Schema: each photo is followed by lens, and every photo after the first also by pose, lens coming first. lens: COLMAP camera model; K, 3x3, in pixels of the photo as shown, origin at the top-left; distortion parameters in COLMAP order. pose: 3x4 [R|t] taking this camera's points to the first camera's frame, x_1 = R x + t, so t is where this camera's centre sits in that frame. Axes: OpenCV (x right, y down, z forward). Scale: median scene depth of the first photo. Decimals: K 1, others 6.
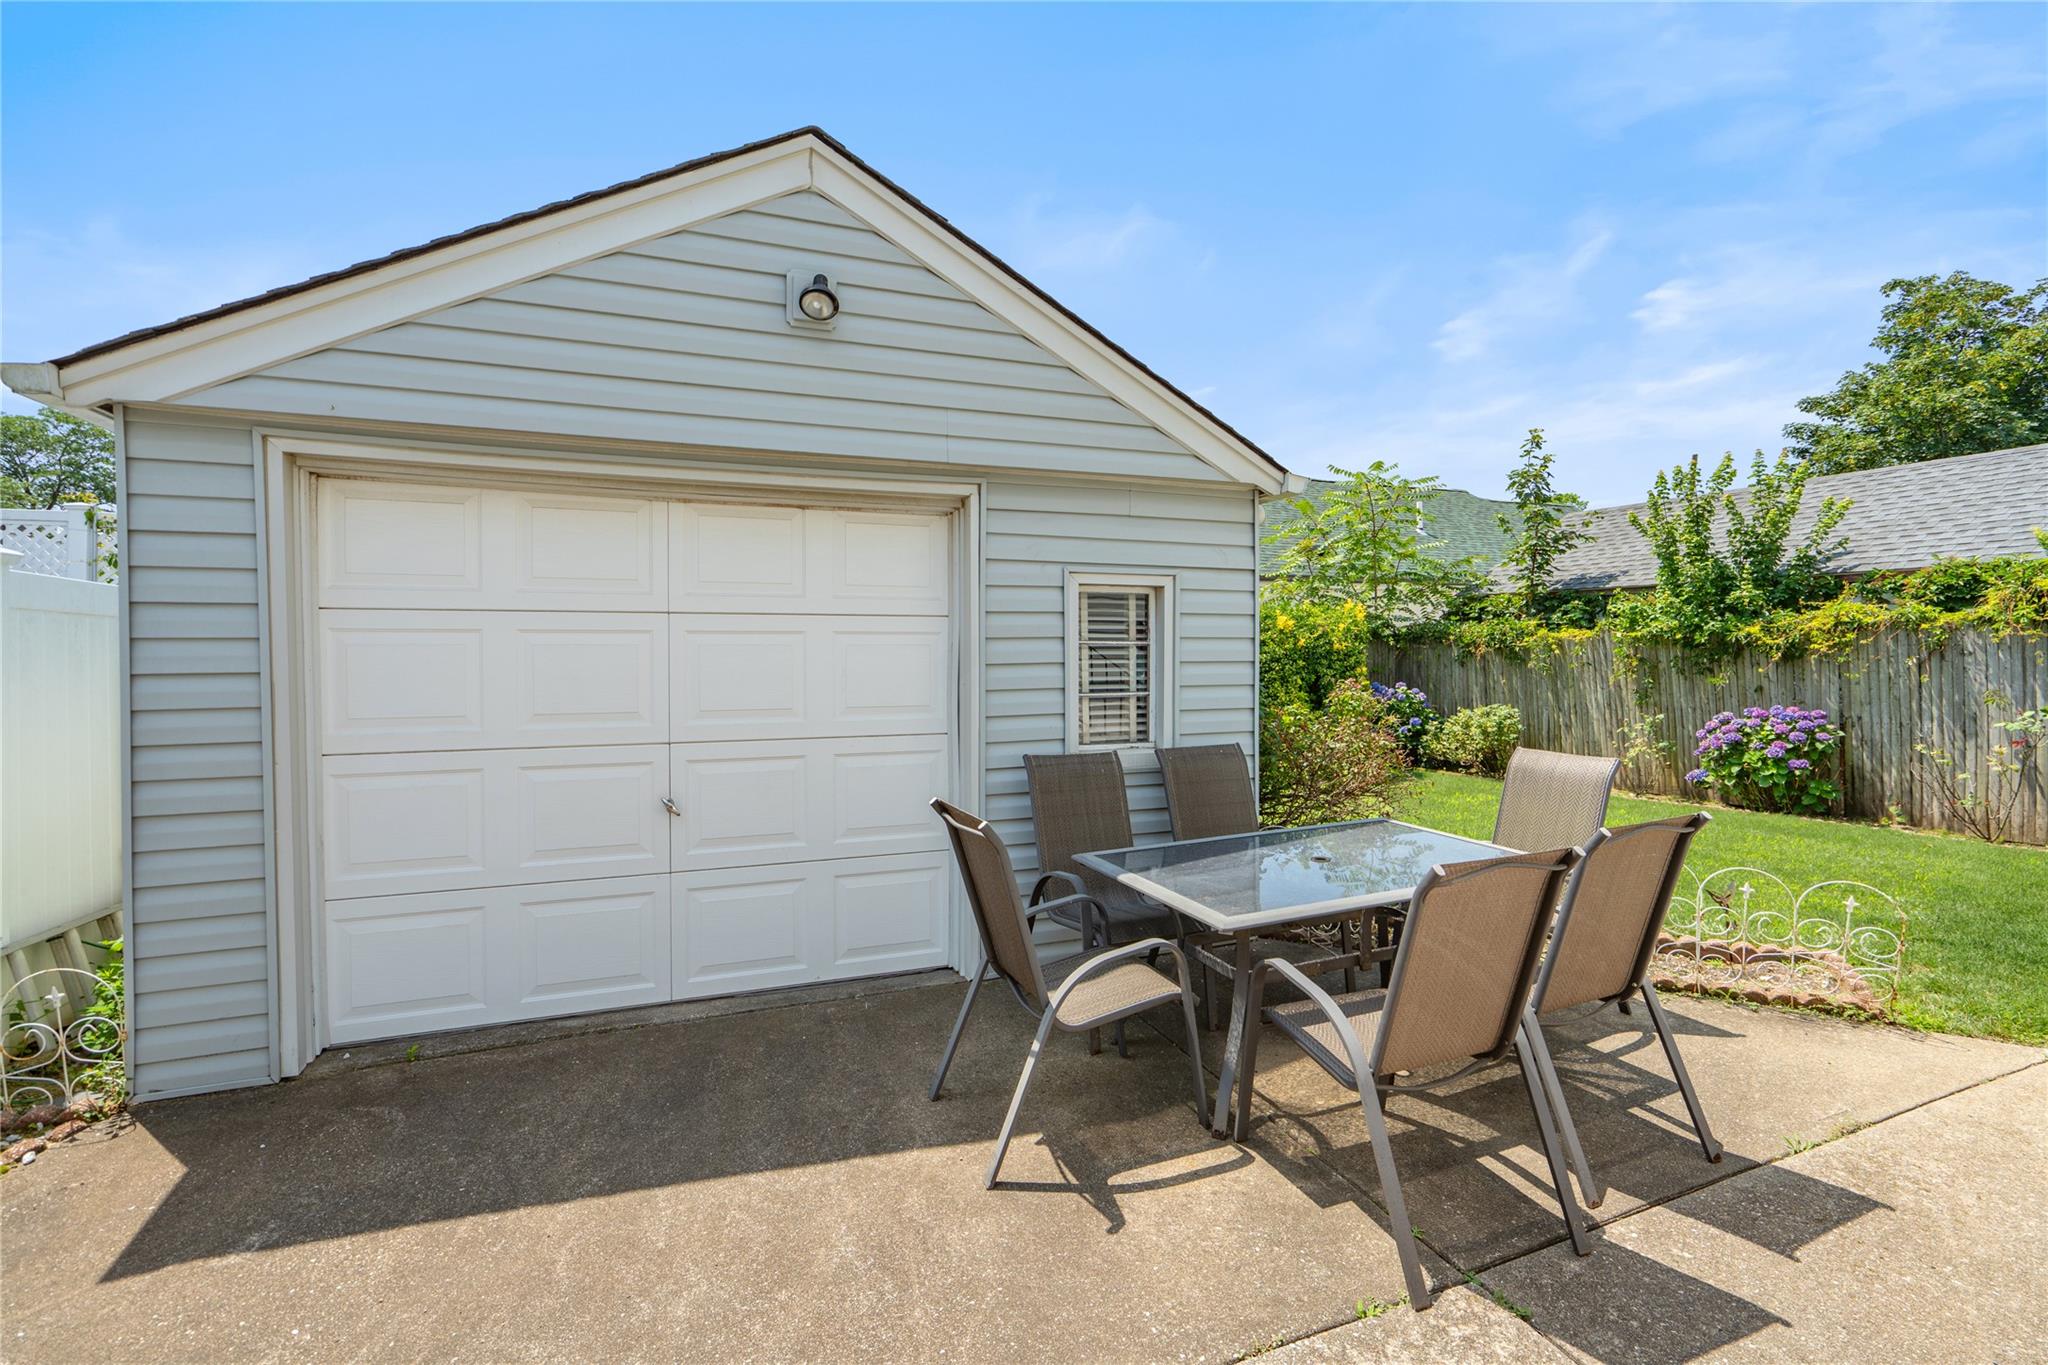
lens RADIAL K [[923.1, 0, 1025.9], [0, 923.1, 674.4], [0, 0, 1]] dist [-0.008925, 0.003230]
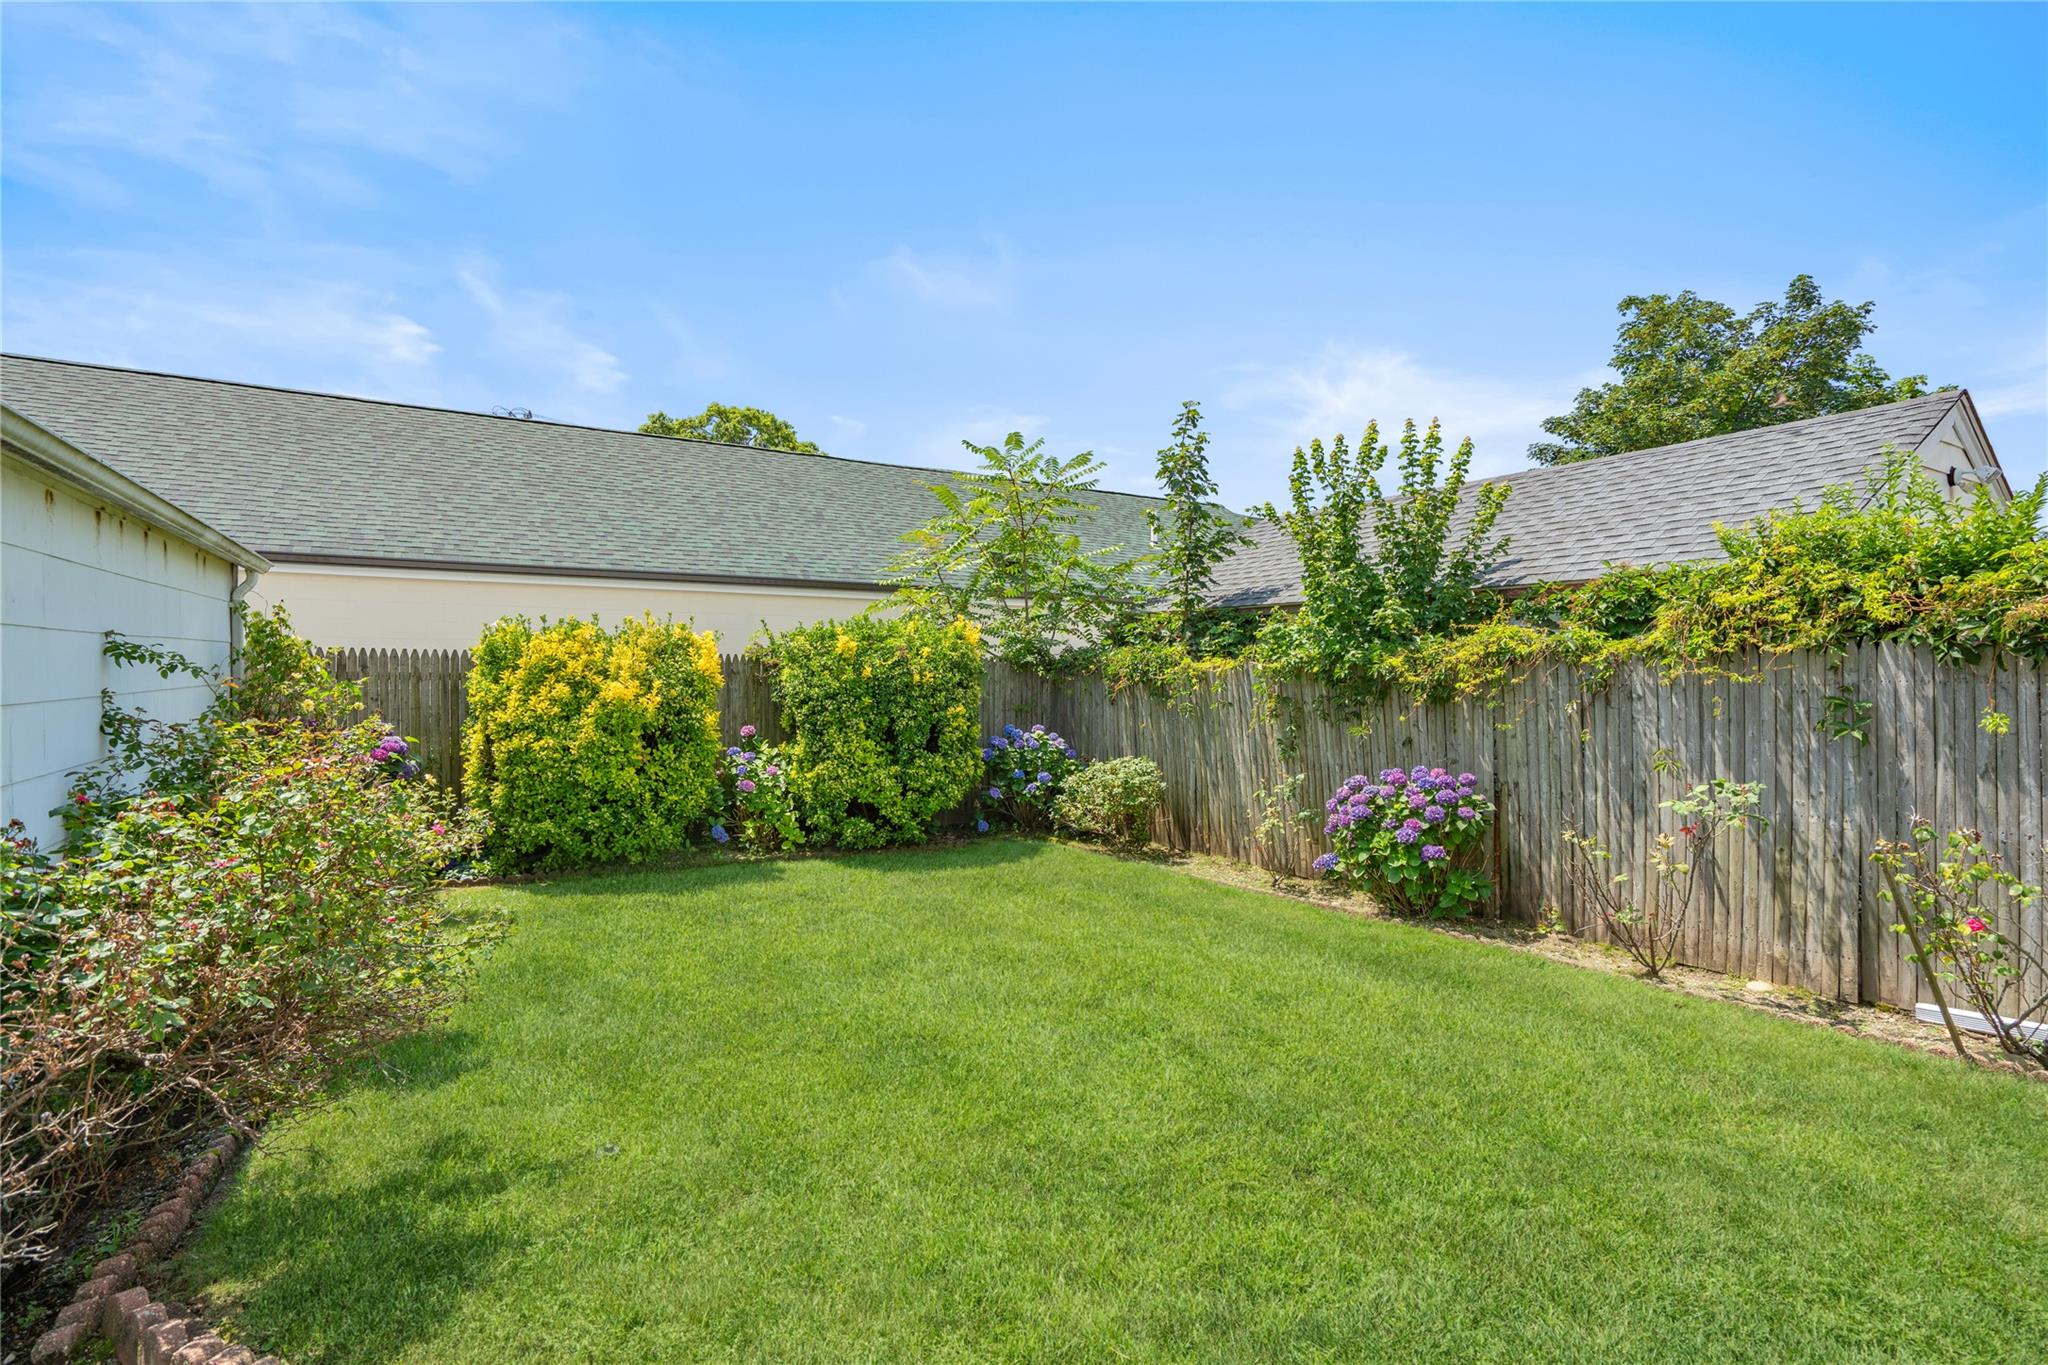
lens RADIAL K [[951.3, 0, 1024.4], [0, 951.3, 701.5], [0, 0, 1]] dist [-0.025775, 0.014827]
pose [[0.986603, 0.003895, 0.163095, 0.371380], [-0.003995, 0.999992, 0.000285, -0.015444], [-0.163093, -0.000932, 0.986610, 0.301147]]
